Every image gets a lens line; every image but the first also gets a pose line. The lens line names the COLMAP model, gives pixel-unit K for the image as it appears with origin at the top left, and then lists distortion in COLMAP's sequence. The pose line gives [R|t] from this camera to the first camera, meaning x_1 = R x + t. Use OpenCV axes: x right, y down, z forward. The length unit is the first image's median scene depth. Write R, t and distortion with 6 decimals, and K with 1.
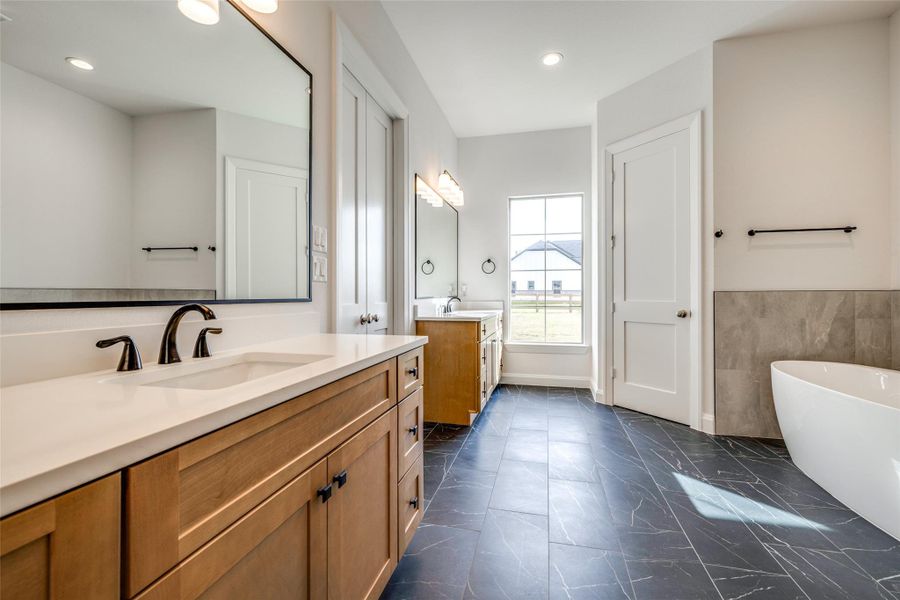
lens RADIAL K [[377.0, 0, 452.0], [0, 377.0, 293.8], [0, 0, 1]] dist [0.000115, 0.000214]
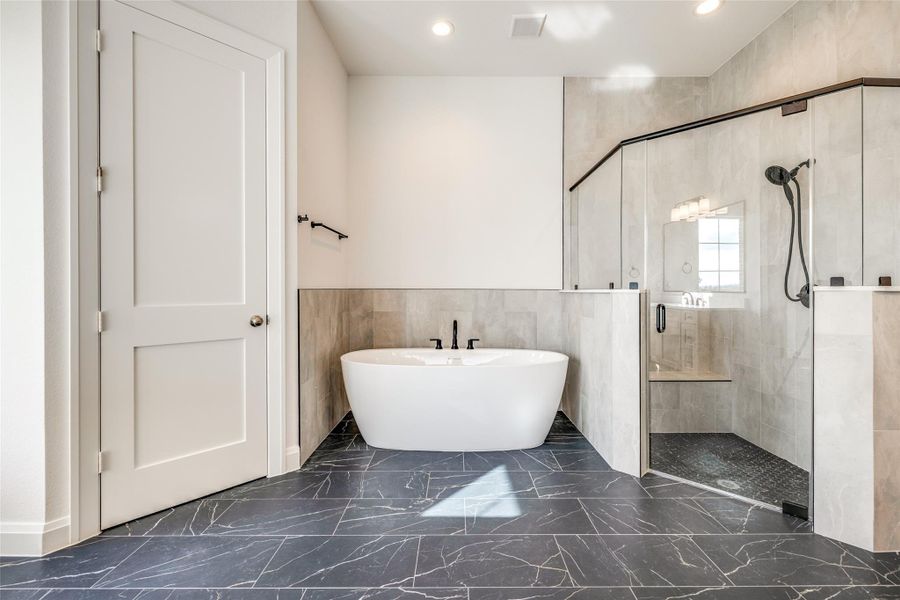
lens RADIAL K [[377.0, 0, 452.0], [0, 377.0, 293.8], [0, 0, 1]] dist [0.000115, 0.000214]
pose [[-0.235782, 0.003232, 0.971801, -0.162102], [0.000137, 0.999995, -0.003293, 0.005958], [-0.971806, -0.000643, -0.235781, 0.881473]]
